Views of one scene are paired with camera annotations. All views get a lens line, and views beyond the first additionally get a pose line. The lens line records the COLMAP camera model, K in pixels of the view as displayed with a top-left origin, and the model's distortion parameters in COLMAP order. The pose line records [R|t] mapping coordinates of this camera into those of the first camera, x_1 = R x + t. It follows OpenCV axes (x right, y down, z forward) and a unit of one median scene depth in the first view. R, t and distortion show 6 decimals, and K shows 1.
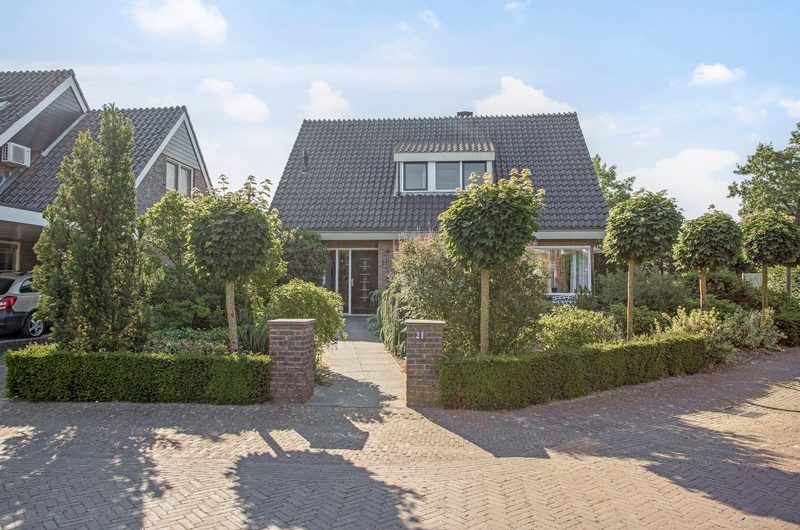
lens RADIAL K [[516.4, 0, 299.3], [0, 516.4, 266.8], [0, 0, 1]] dist [-0.004695, 0.001399]
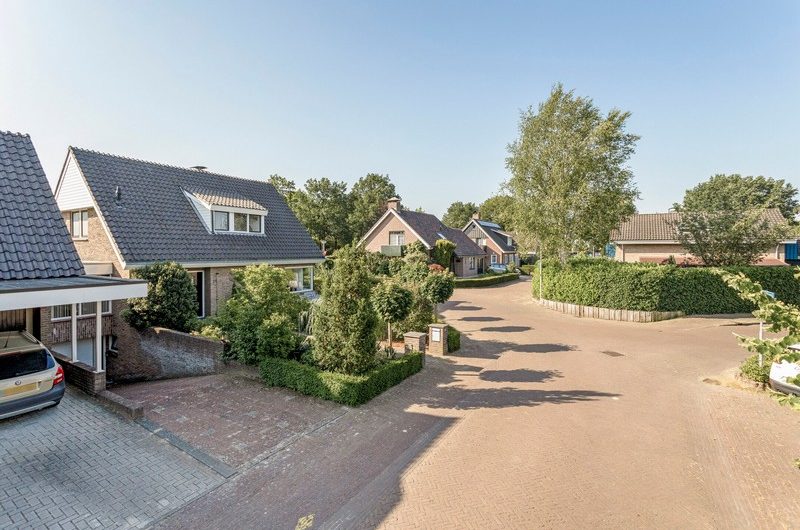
lens RADIAL K [[393.0, 0, 400.0], [0, 393.0, 249.4], [0, 0, 1]] dist [0.000990, 0.000280]
pose [[0.407707, -0.024296, 0.912789, -0.599290], [-0.010981, 0.999443, 0.031507, -0.137741], [-0.913047, -0.022869, 0.407214, 0.076591]]
